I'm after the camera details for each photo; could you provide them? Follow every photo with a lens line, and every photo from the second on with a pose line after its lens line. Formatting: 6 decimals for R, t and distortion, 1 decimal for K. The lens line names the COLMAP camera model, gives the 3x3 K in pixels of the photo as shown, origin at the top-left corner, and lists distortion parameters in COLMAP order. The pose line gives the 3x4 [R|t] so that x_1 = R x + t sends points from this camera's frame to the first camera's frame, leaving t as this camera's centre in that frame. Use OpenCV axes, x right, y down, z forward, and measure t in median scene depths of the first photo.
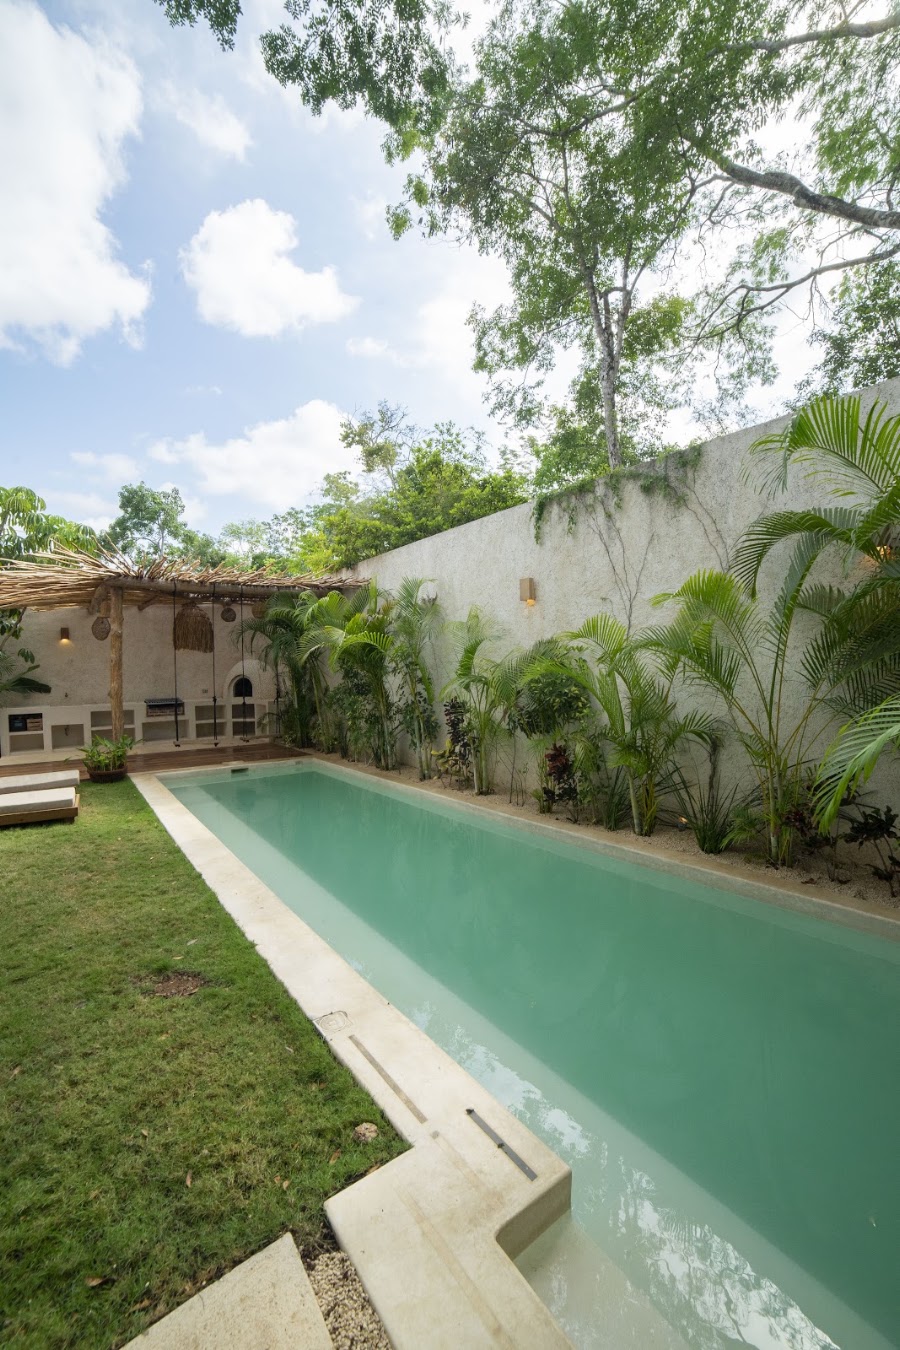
lens RADIAL K [[560.2, 0, 450.0], [0, 560.2, 675.0], [0, 0, 1]] dist [-0.105752, 0.040631]
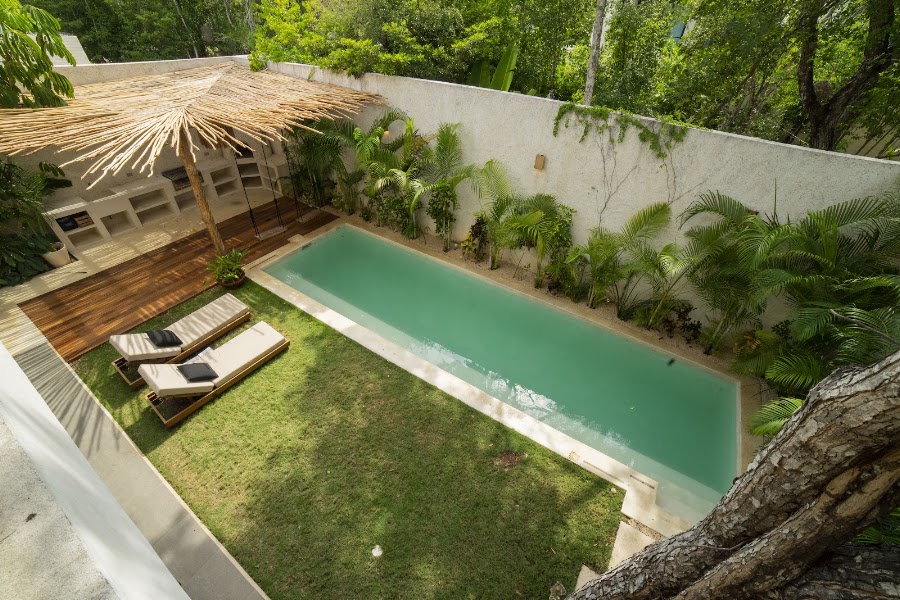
lens RADIAL K [[373.4, 0, 447.9], [0, 373.4, 294.2], [0, 0, 1]] dist [-0.105752, 0.040631]
pose [[0.930963, -0.176999, 0.319341, -0.320496], [-0.059171, 0.789934, 0.610330, -0.301119], [-0.360287, -0.587091, 0.724926, 0.070132]]
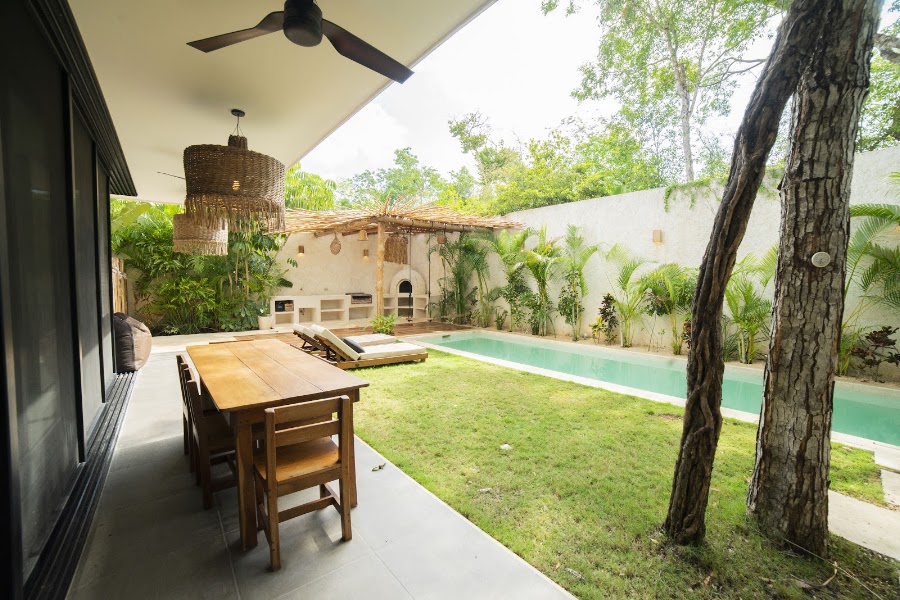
lens RADIAL K [[373.4, 0, 447.9], [0, 373.4, 294.2], [0, 0, 1]] dist [-0.105752, 0.040631]
pose [[0.998261, 0.022391, 0.054539, -0.385391], [-0.023908, 0.999341, 0.027323, 0.014549], [-0.053892, -0.028579, 0.998138, -0.099654]]
